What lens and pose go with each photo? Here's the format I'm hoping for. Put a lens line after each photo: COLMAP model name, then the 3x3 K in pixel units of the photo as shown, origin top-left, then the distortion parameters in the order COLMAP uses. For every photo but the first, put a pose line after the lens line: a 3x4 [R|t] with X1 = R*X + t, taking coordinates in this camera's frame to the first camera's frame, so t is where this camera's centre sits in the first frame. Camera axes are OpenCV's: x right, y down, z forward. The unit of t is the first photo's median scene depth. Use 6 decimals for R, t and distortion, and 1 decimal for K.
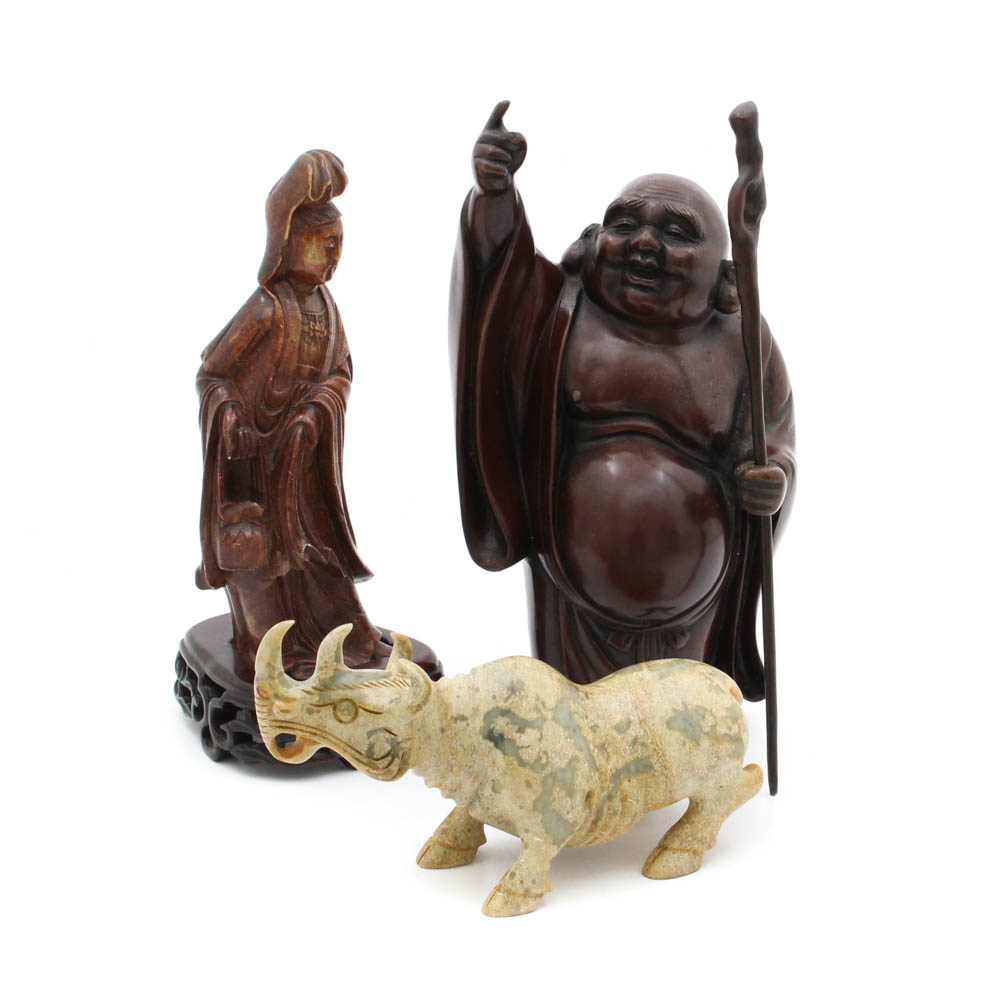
lens RADIAL K [[2987.6, 0, 500.0], [0, 2987.6, 500.0], [0, 0, 1]] dist [-0.008542, -0.525723]
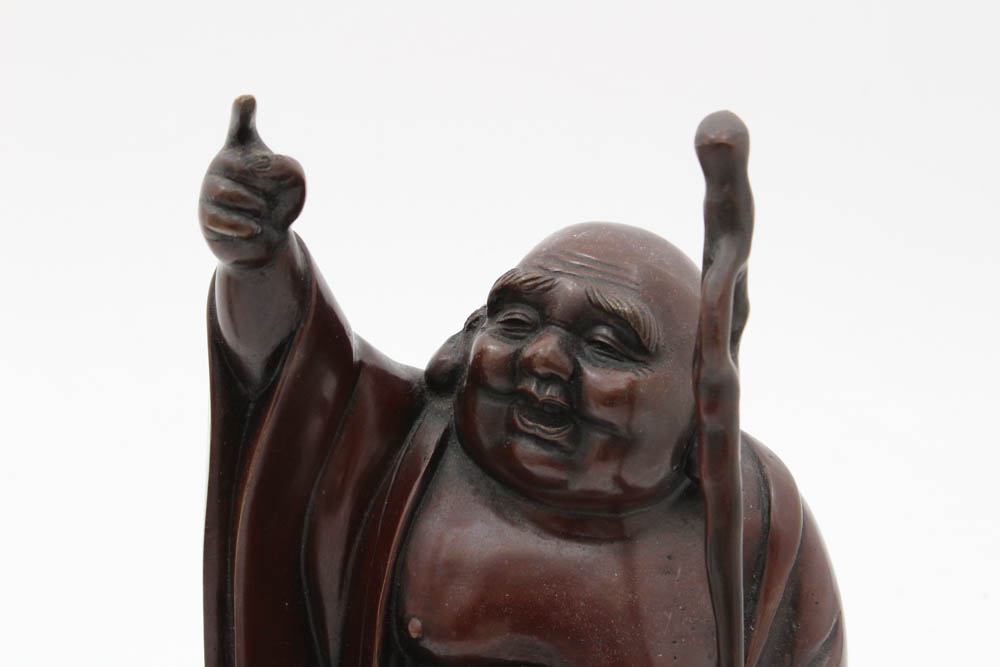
lens RADIAL K [[2347.0, 0, 500.0], [0, 2347.0, 333.5], [0, 0, 1]] dist [0.047043, 0.251799]
pose [[0.979527, 0.053414, -0.194097, 0.127308], [-0.049468, 0.998460, 0.025120, -0.105064], [0.195140, -0.015004, 0.980661, 0.607747]]
